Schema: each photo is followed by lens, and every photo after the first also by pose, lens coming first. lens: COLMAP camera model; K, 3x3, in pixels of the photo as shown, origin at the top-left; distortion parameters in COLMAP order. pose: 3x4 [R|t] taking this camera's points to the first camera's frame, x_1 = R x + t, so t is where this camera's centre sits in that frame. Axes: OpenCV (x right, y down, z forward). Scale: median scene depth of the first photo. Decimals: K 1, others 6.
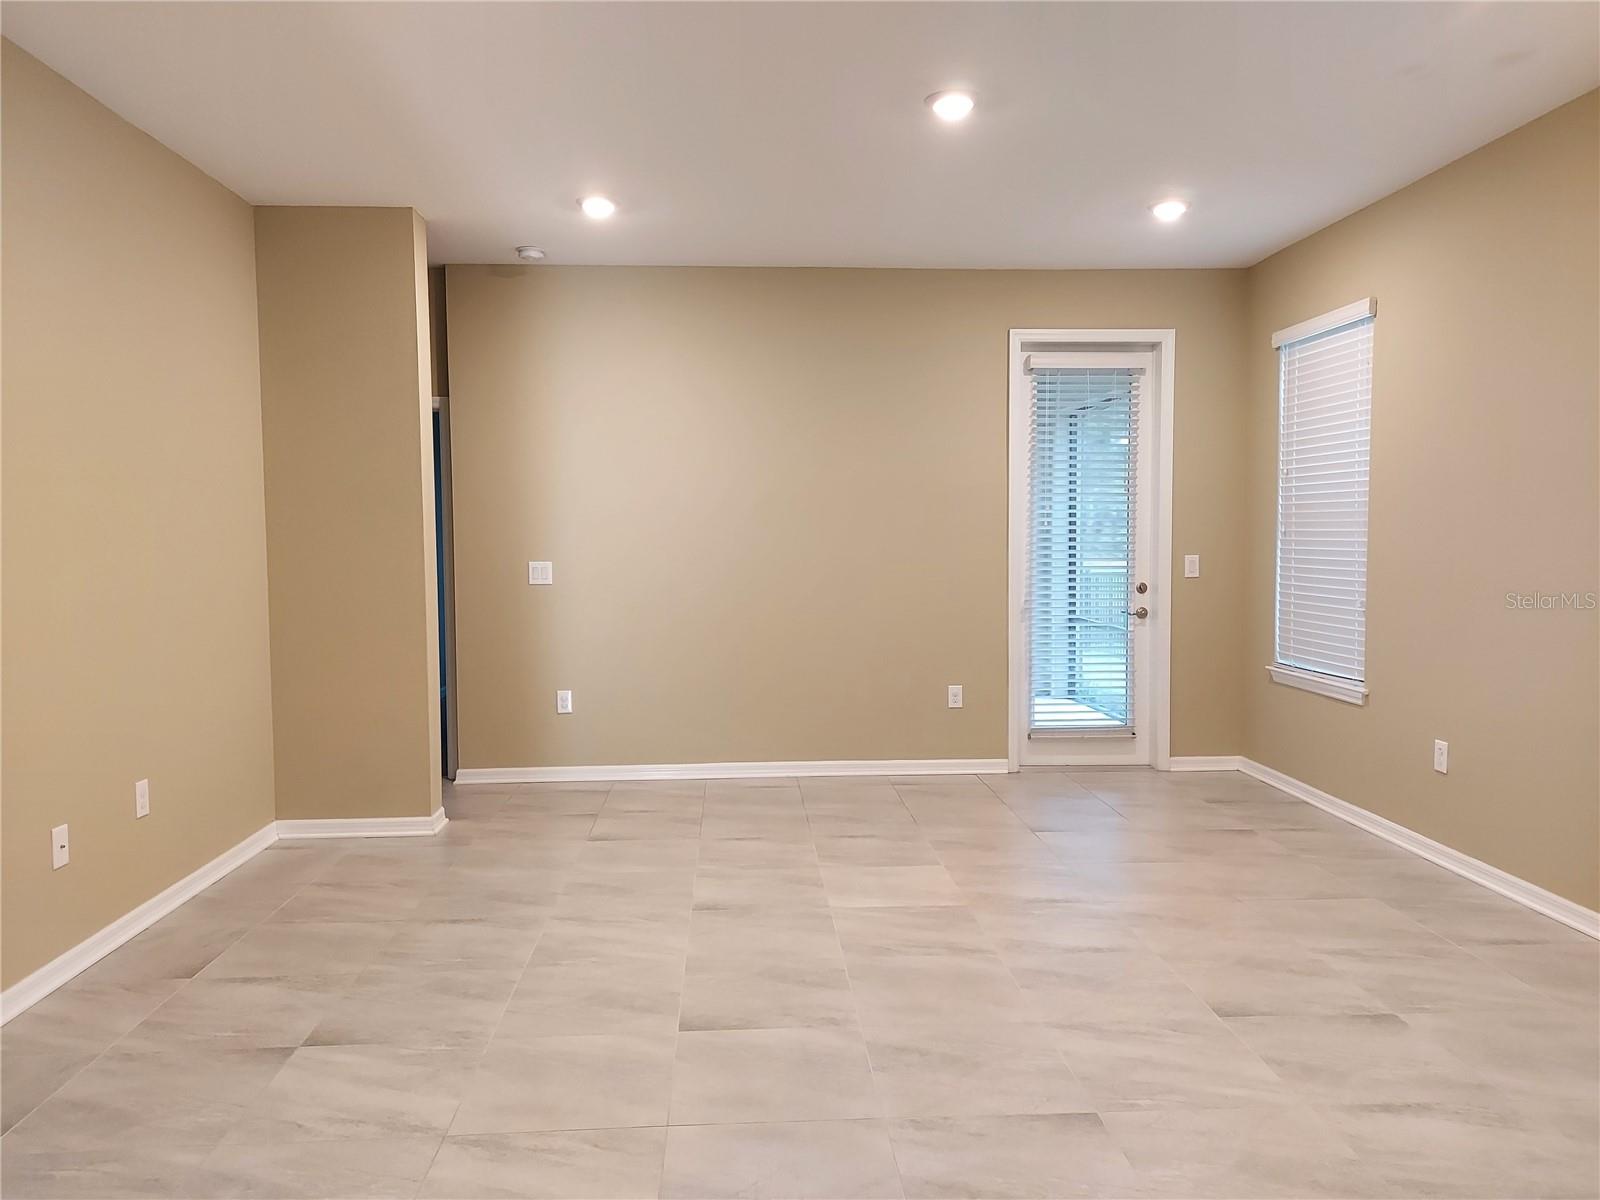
lens RADIAL K [[1156.3, 0, 800.0], [0, 1156.3, 600.0], [0, 0, 1]] dist [0.058333, -0.066552]
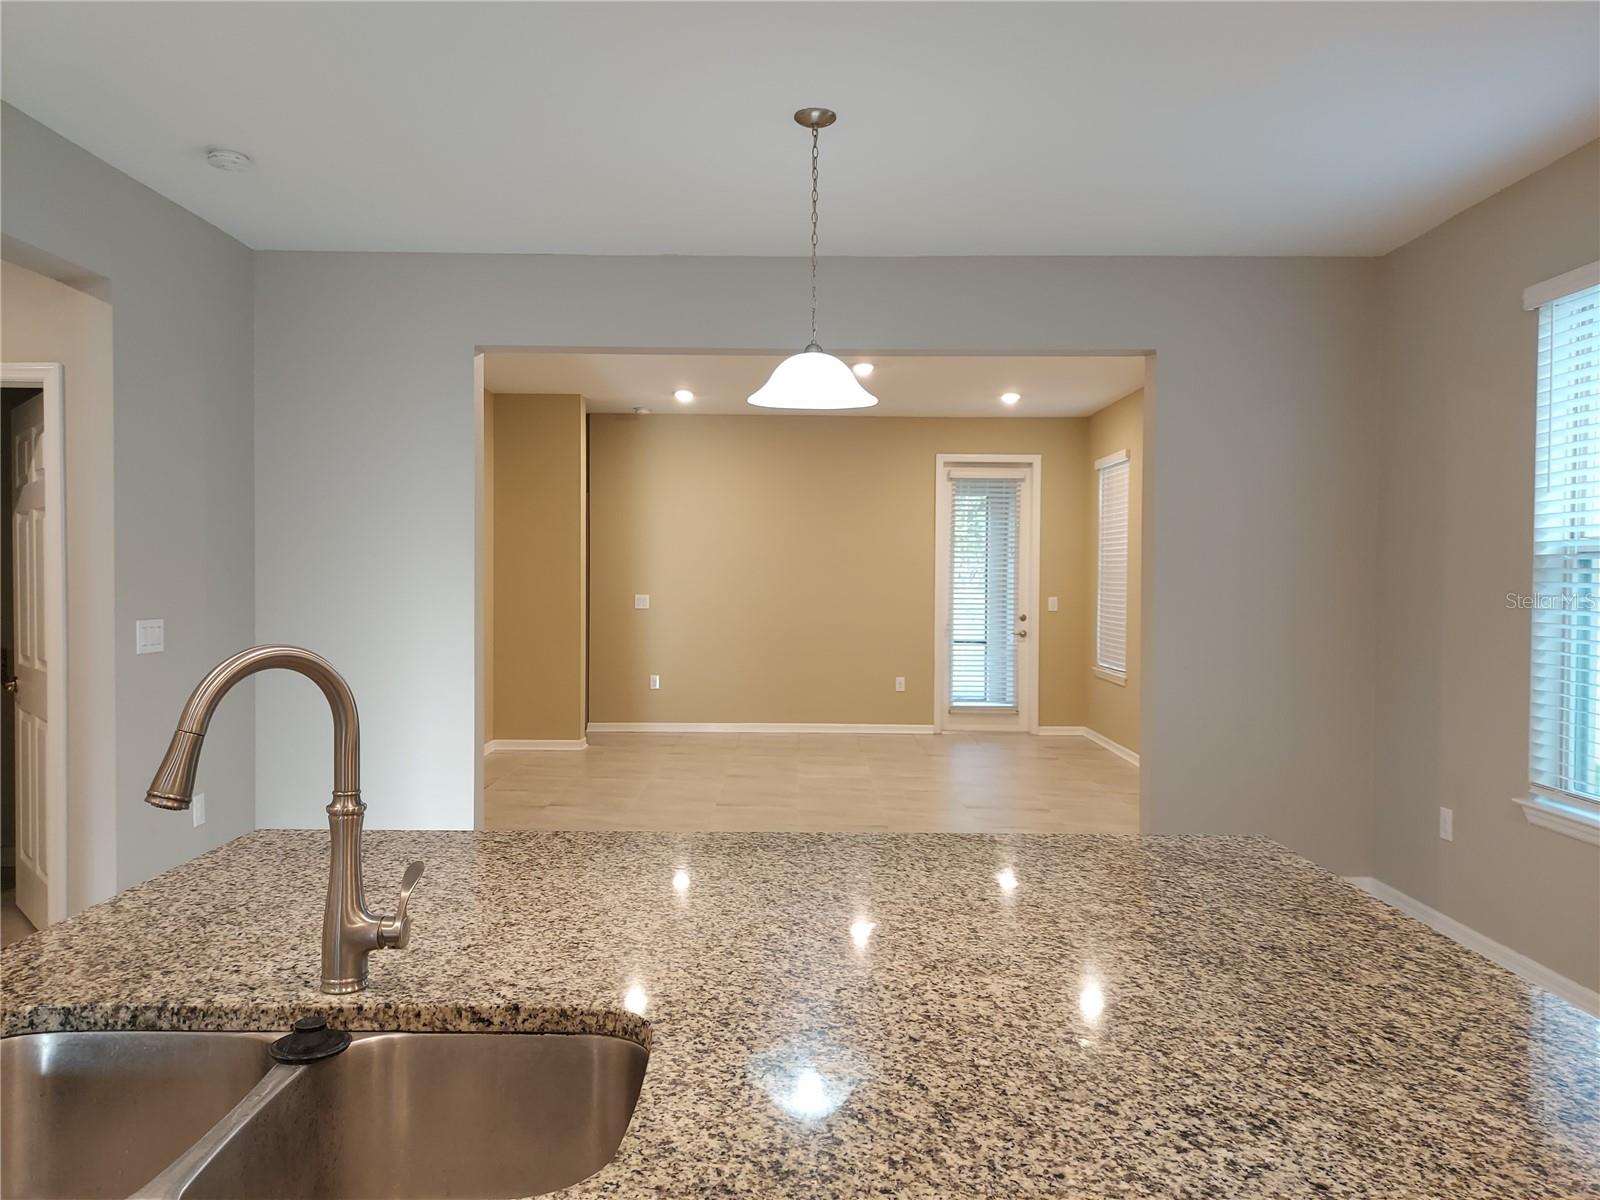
lens RADIAL K [[1156.3, 0, 800.0], [0, 1156.3, 600.0], [0, 0, 1]] dist [0.058333, -0.066552]
pose [[0.998224, 0.015770, -0.057449, 0.109641], [-0.017848, 0.999198, -0.035847, 0.034896], [0.056837, 0.036809, 0.997705, -0.736722]]
